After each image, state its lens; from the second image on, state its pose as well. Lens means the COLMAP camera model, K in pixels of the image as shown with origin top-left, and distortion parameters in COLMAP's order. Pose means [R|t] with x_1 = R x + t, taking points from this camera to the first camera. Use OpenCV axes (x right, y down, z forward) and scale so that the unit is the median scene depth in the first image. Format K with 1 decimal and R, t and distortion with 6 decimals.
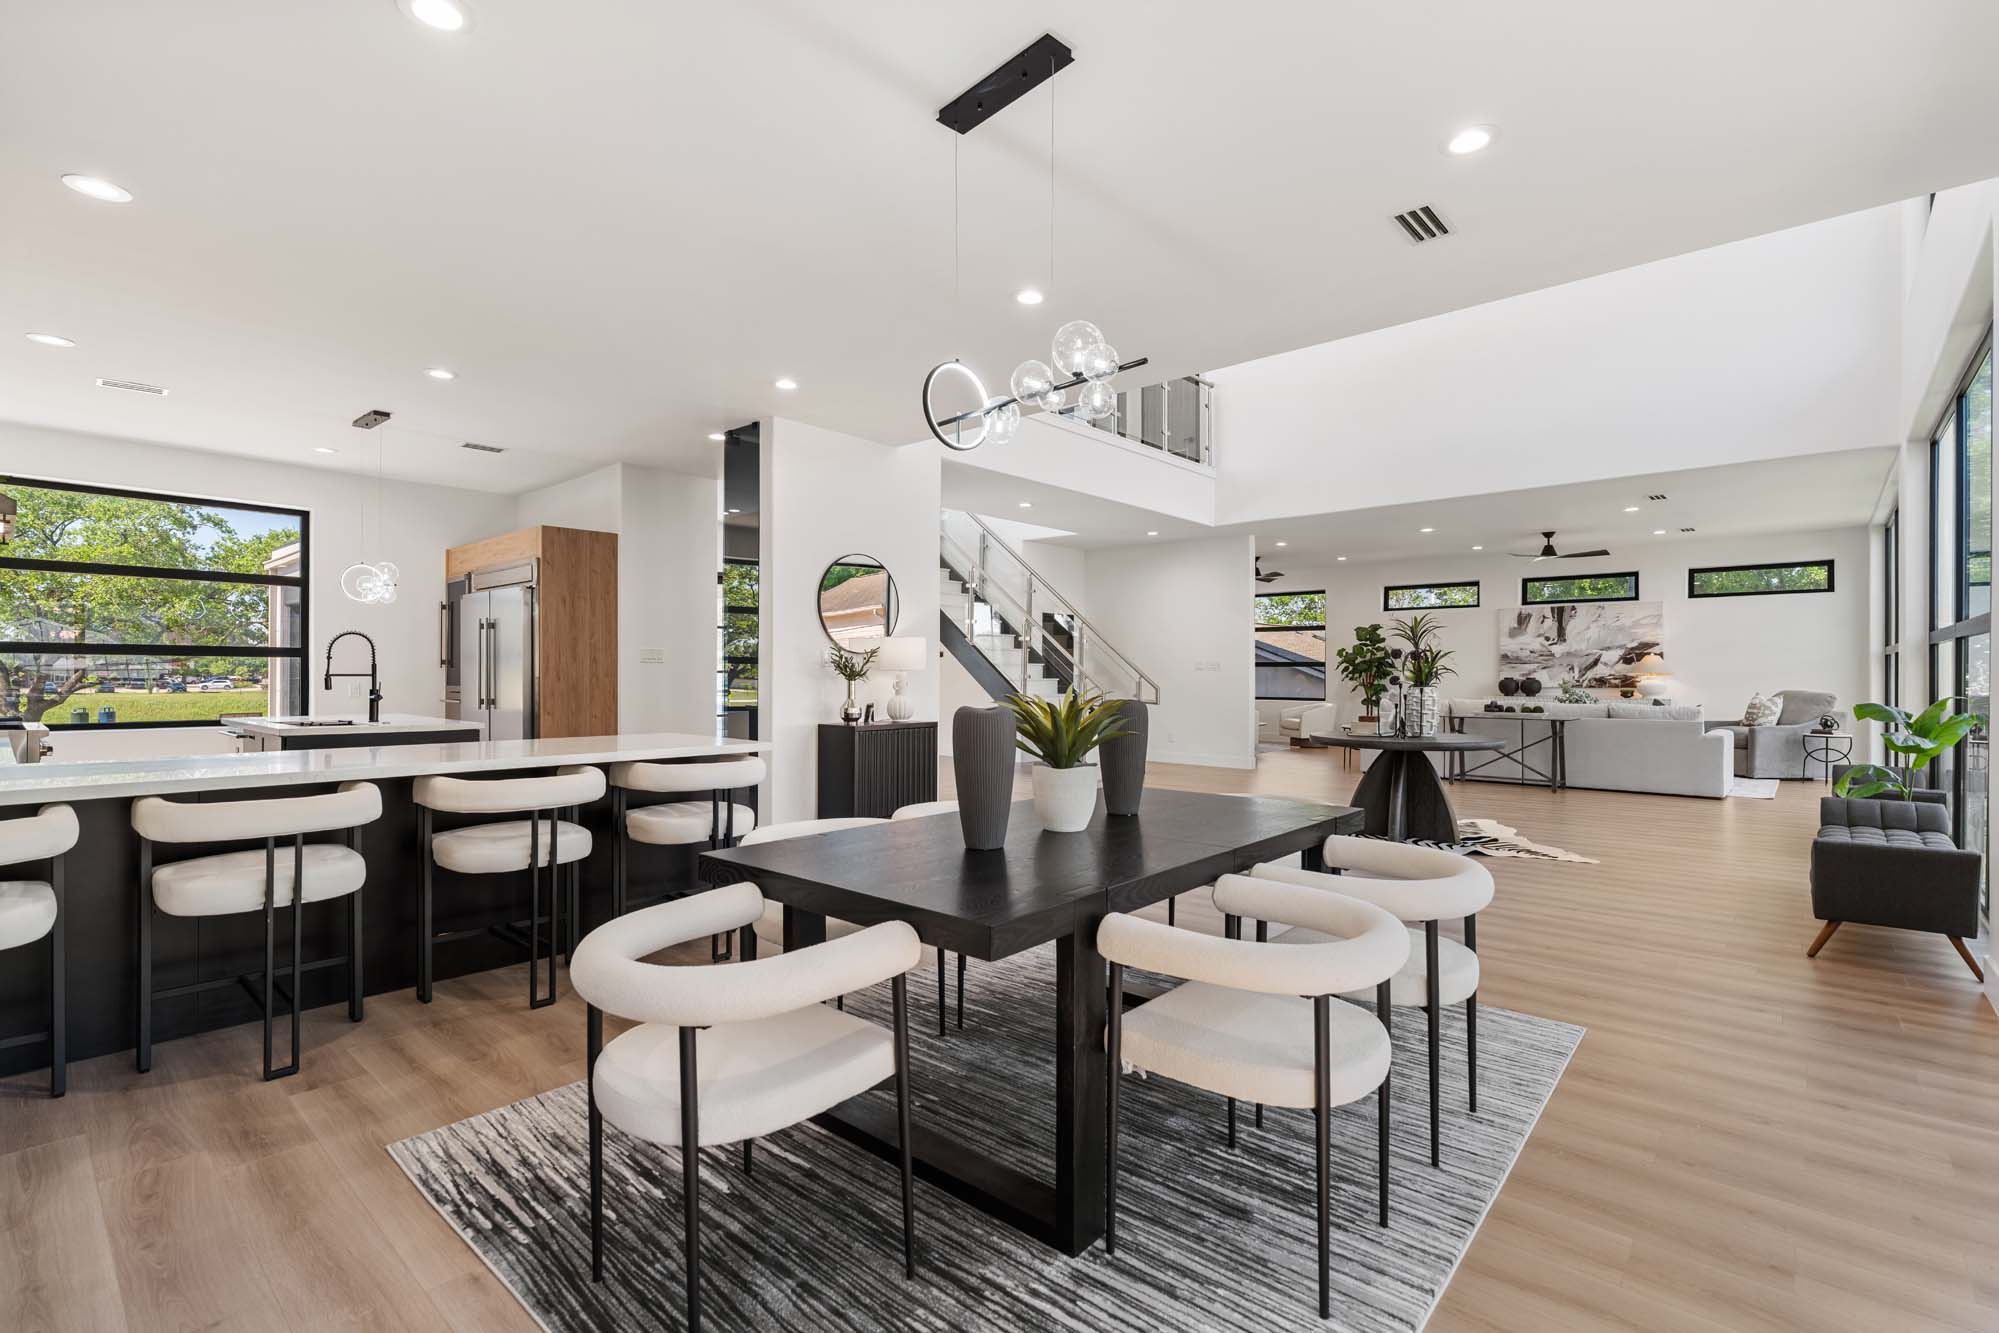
lens RADIAL K [[907.2, 0, 998.9], [0, 907.2, 670.3], [0, 0, 1]] dist [0.000757, 0.000190]
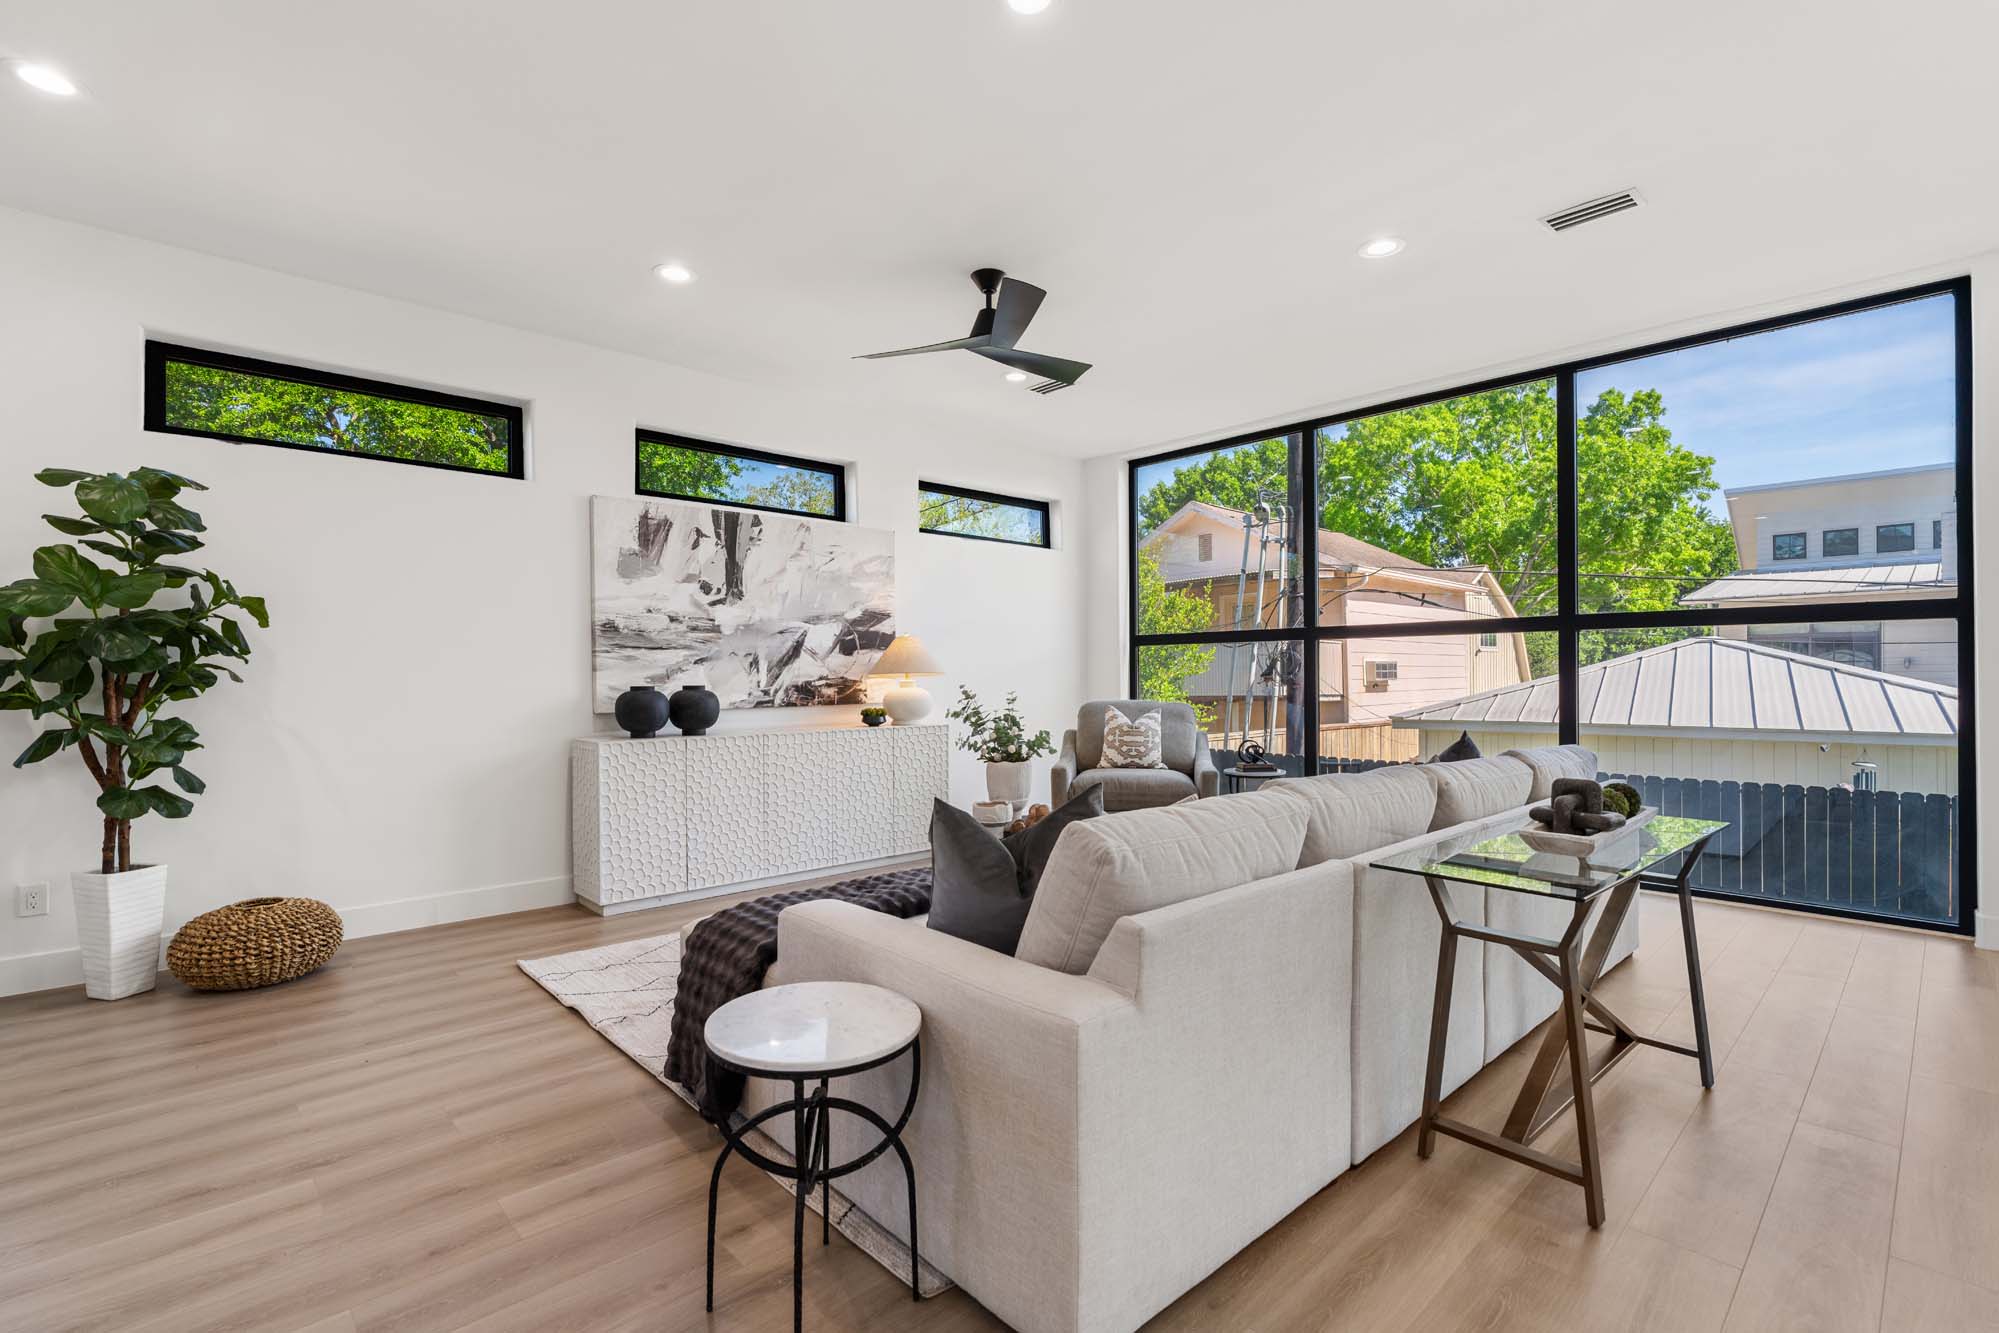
lens RADIAL K [[907.2, 0, 999.6], [0, 907.2, 669.8], [0, 0, 1]] dist [0.000757, 0.000190]
pose [[0.098816, 0.002752, 0.995102, 0.223109], [-0.001181, 0.999996, -0.002649, 0.002268], [-0.995105, -0.000913, 0.098819, 0.848512]]
